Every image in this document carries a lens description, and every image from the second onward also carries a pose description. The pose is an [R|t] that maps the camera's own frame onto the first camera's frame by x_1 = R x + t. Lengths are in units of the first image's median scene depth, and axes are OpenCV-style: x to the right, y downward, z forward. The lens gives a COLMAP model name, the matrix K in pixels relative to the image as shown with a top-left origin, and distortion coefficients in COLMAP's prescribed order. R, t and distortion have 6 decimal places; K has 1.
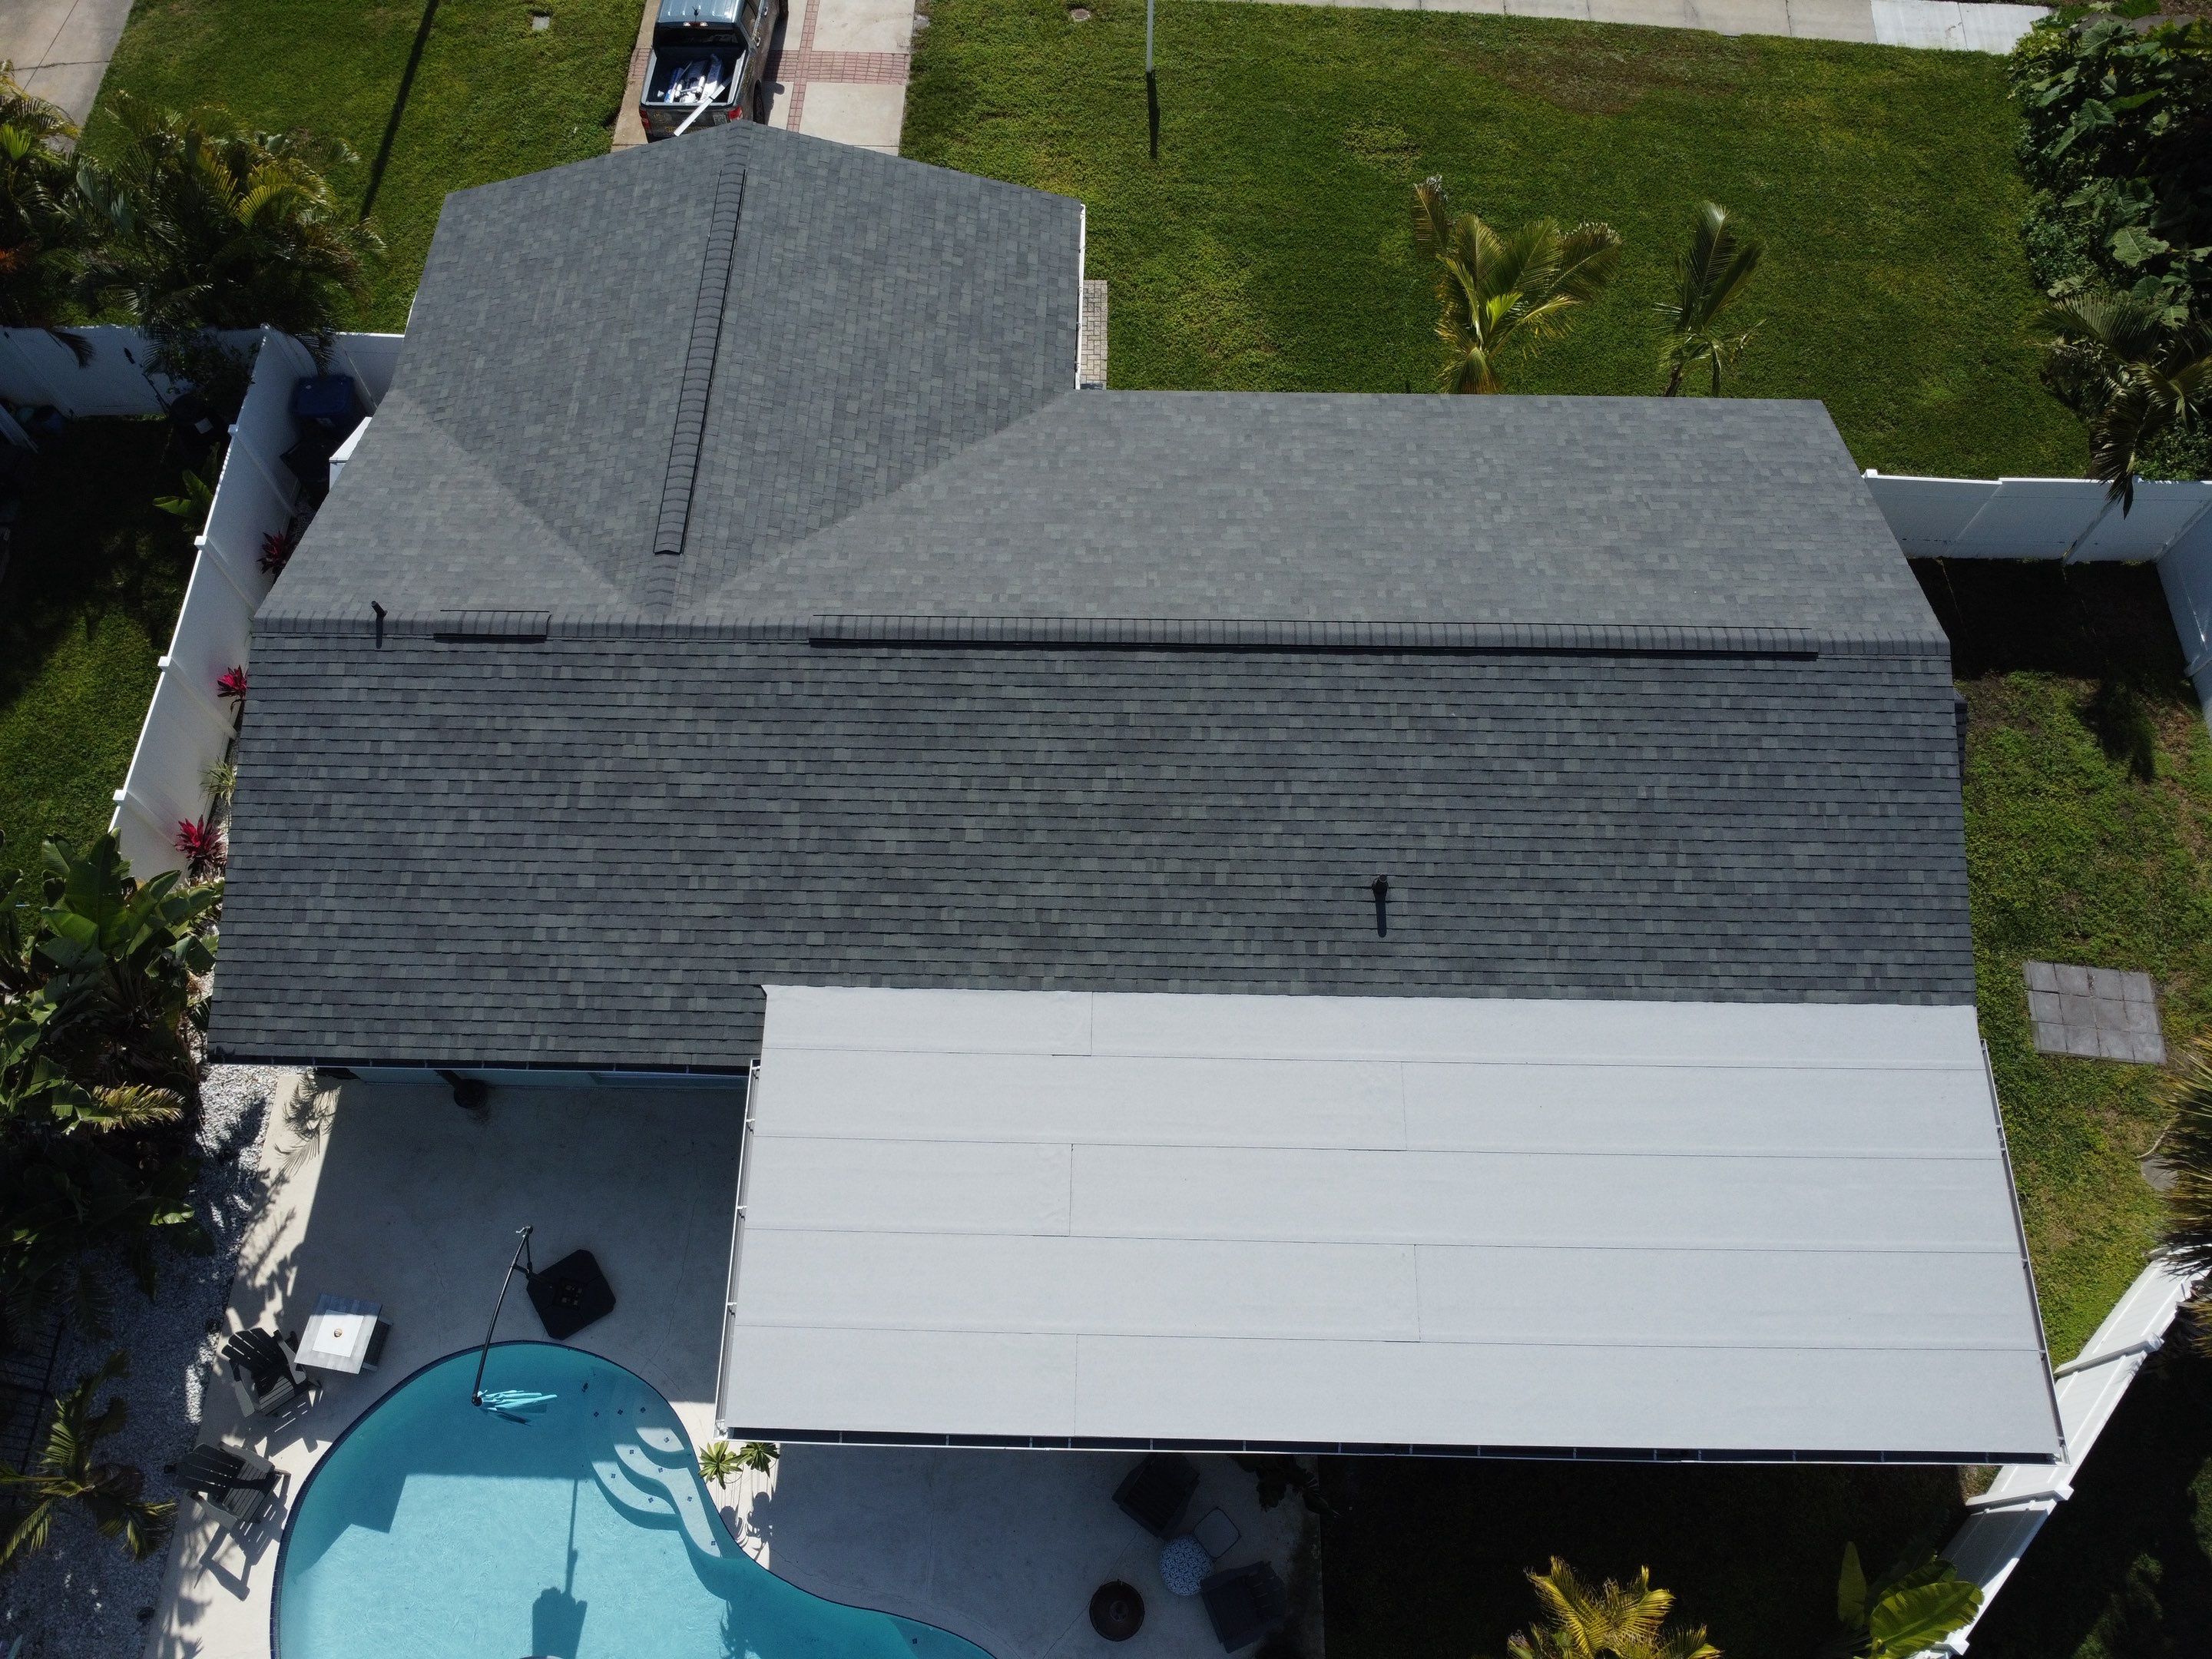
lens RADIAL K [[1585.9, 0, 1099.9], [0, 1585.9, 825.3], [0, 0, 1]] dist [-0.019377, -0.028498]
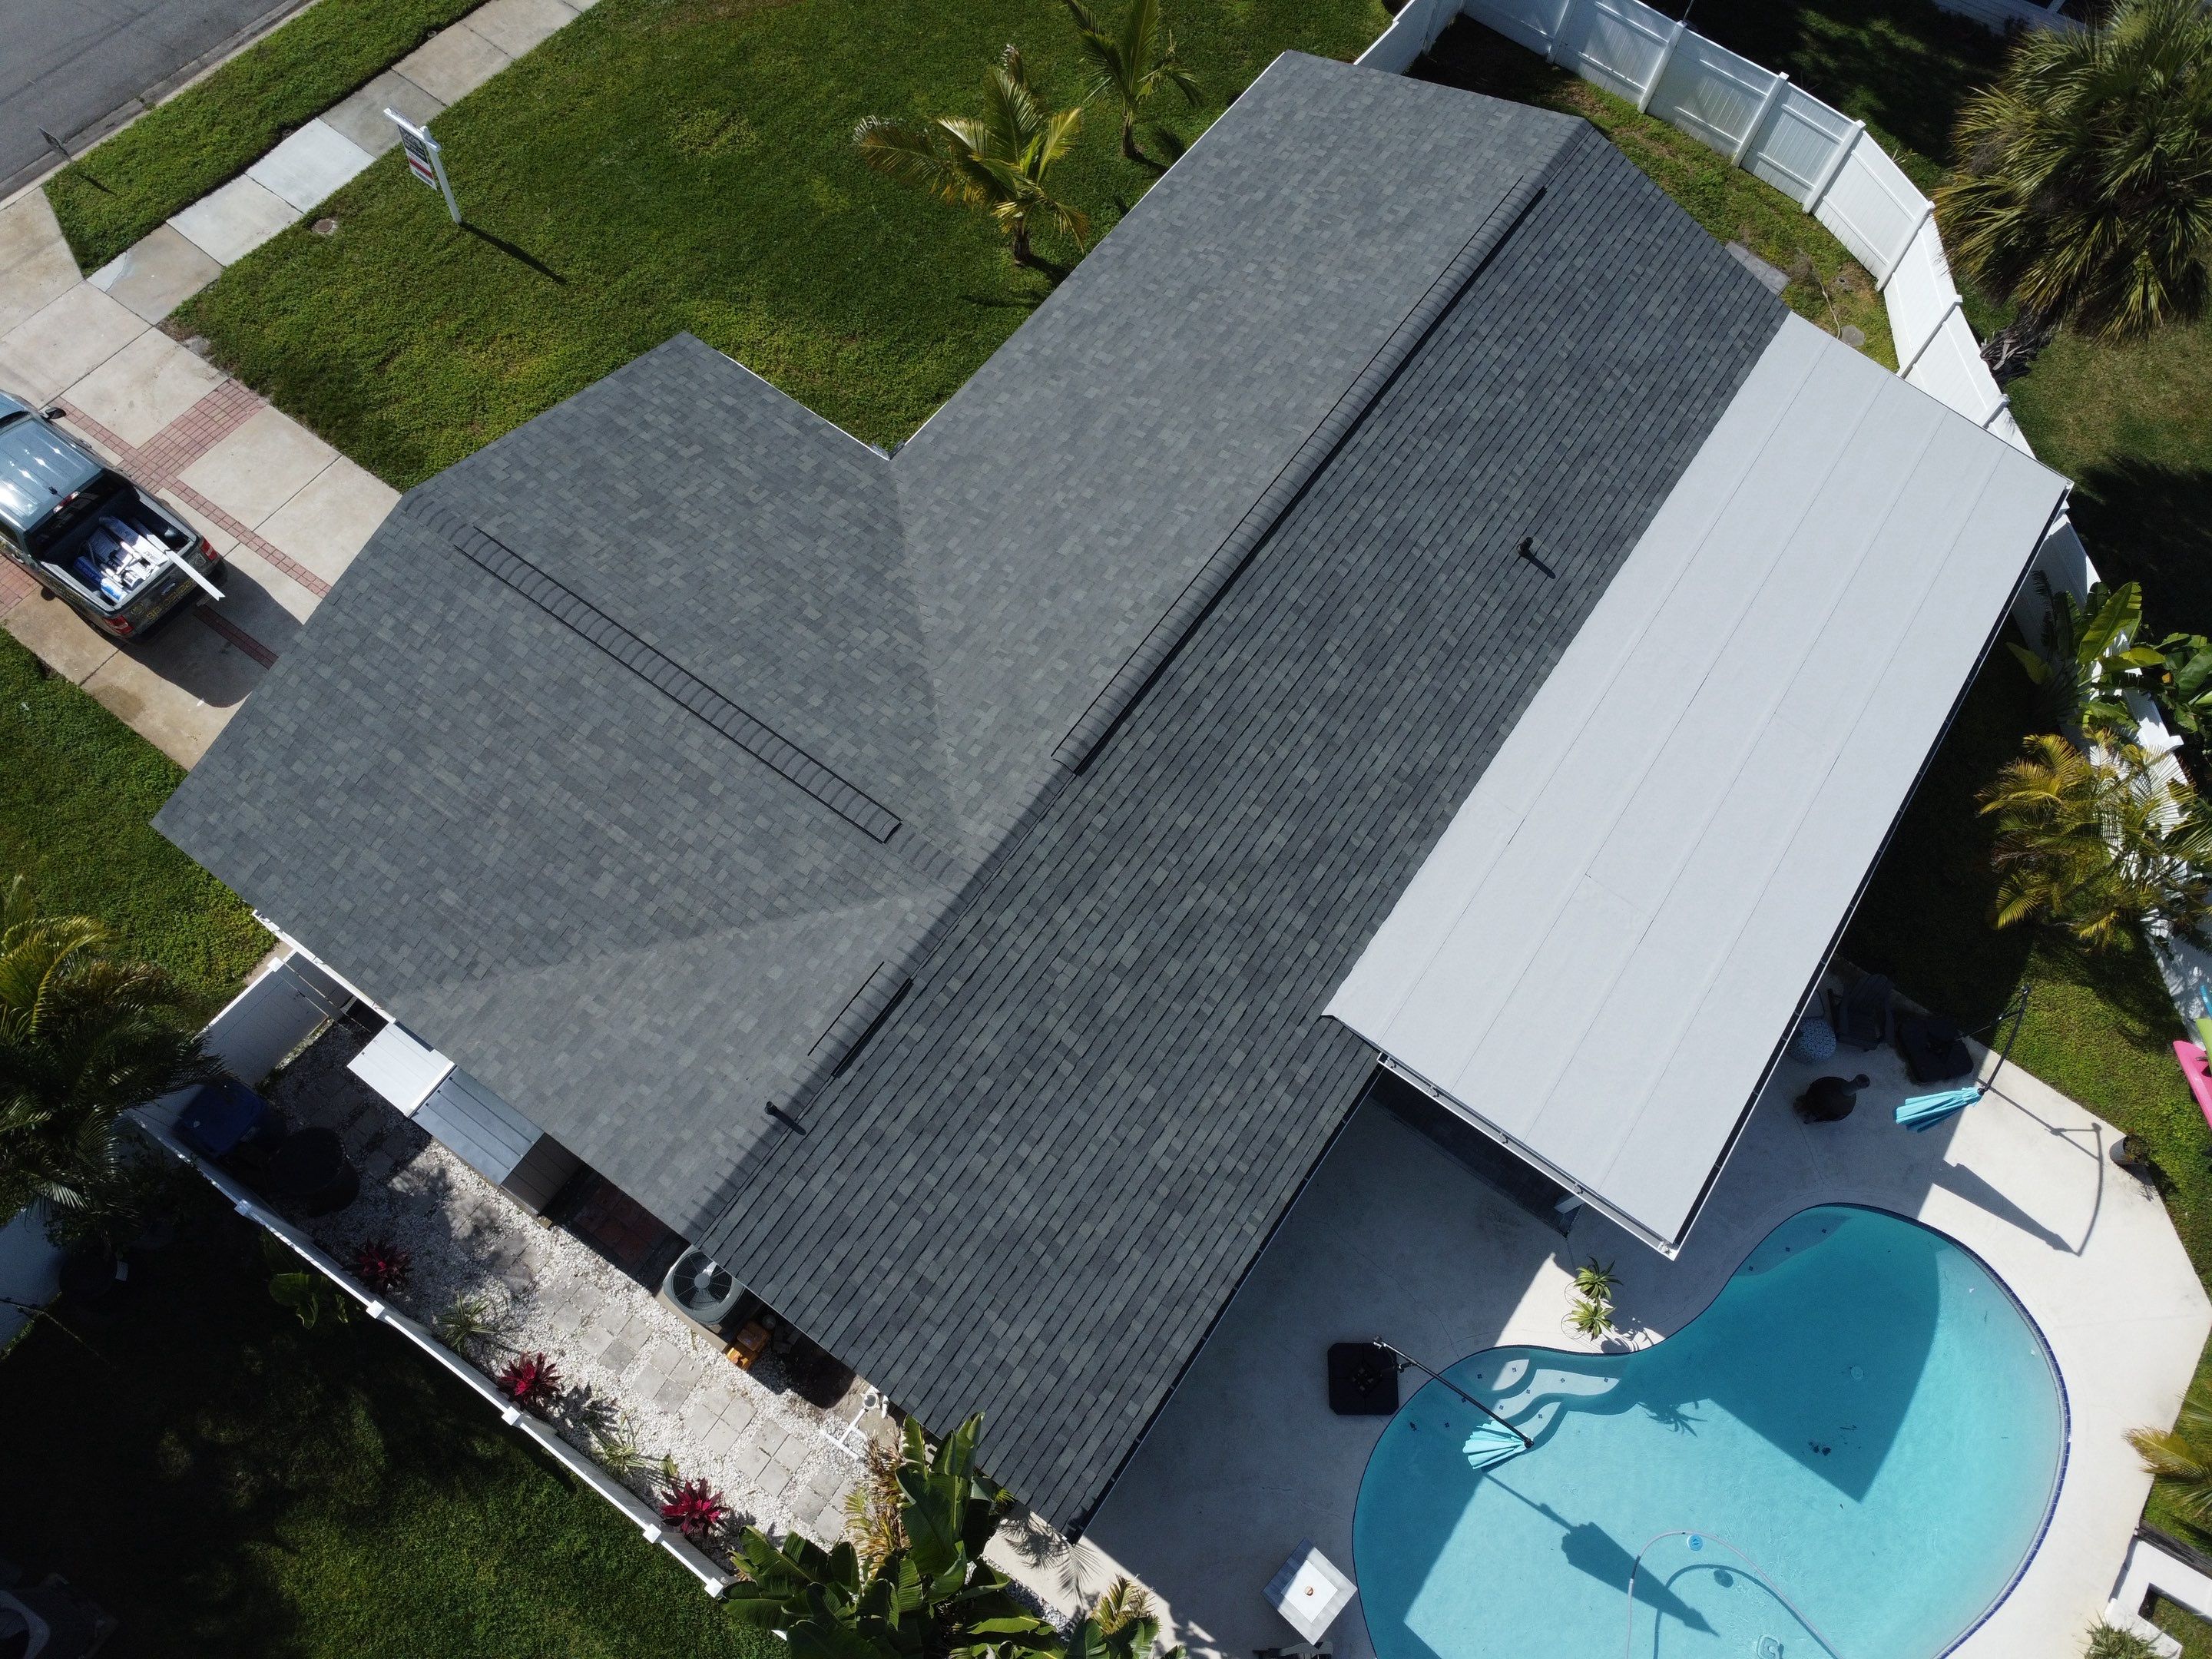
lens RADIAL K [[1585.9, 0, 1095.2], [0, 1585.9, 824.4], [0, 0, 1]] dist [-0.025234, -0.010275]
pose [[0.556407, -0.739886, 0.378127, -0.577016], [0.709339, 0.659959, 0.247572, -0.333113], [-0.432723, 0.130470, 0.892036, 0.114701]]
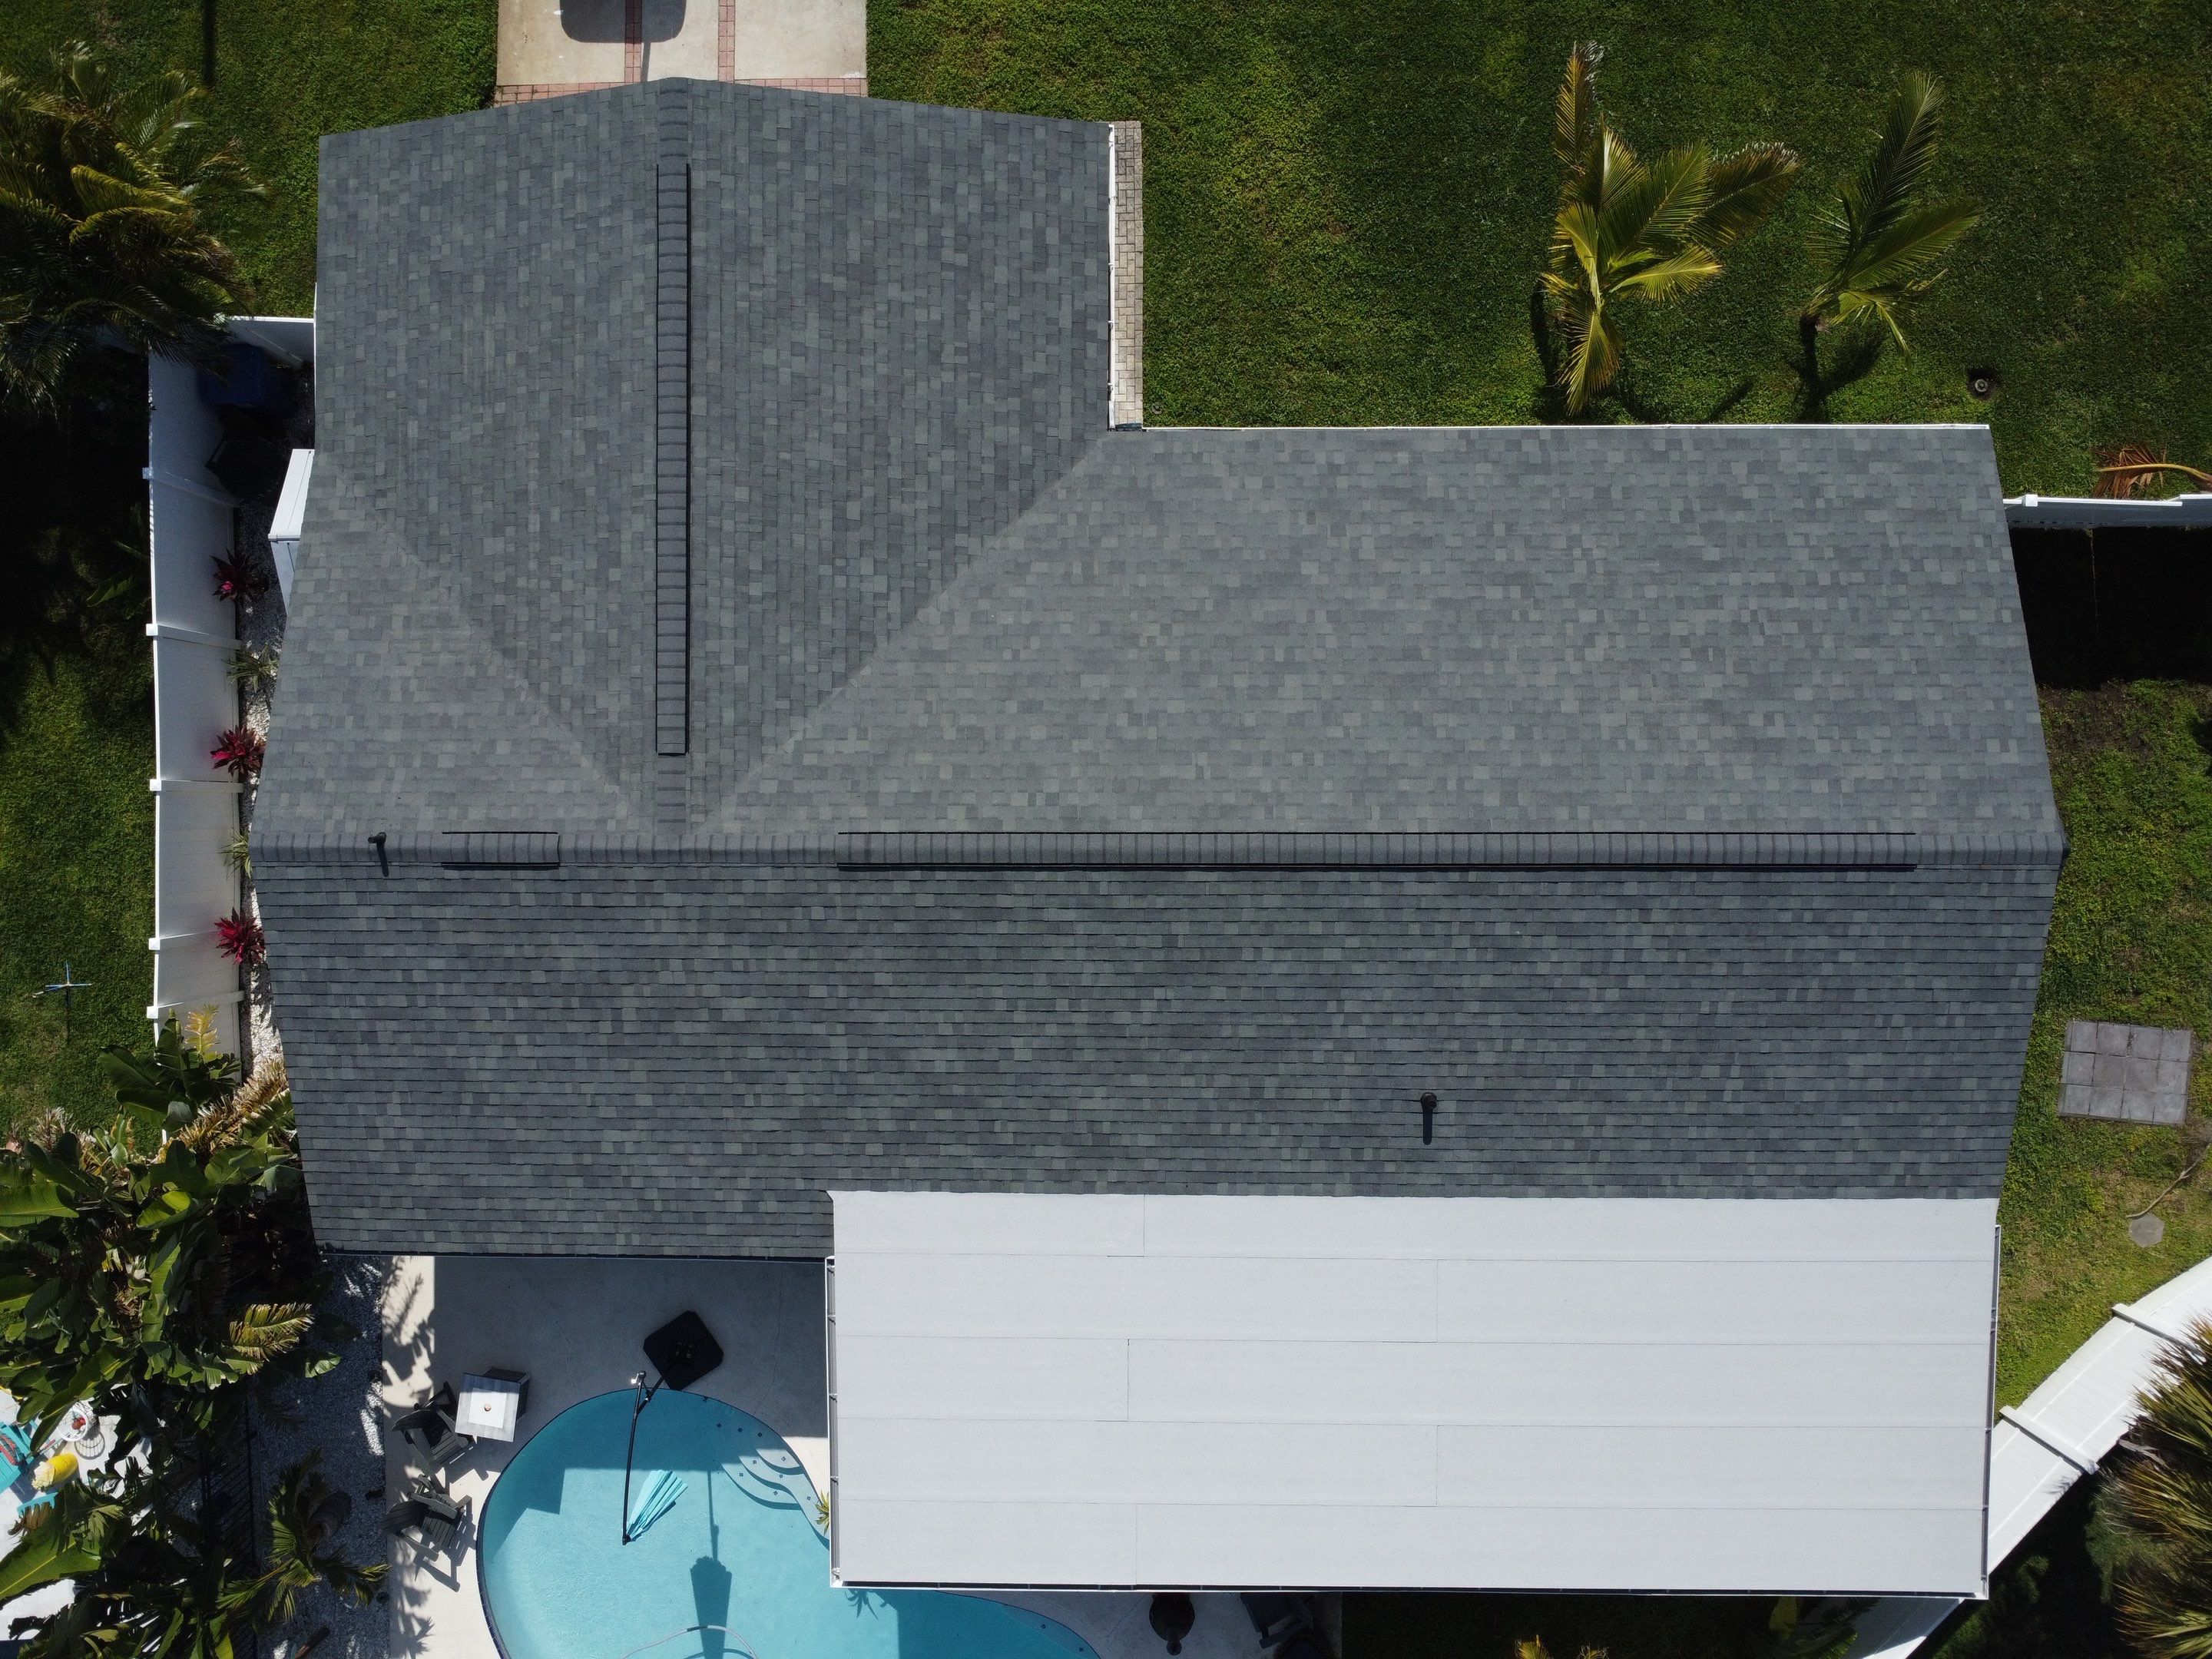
lens RADIAL K [[1590.8, 0, 1100.2], [0, 1590.8, 819.4], [0, 0, 1]] dist [-0.020741, -0.027037]
pose [[0.999532, -0.017106, -0.025343, -0.002864], [0.026594, 0.895372, 0.444524, -0.558359], [0.015088, -0.444990, 0.895408, 0.168965]]
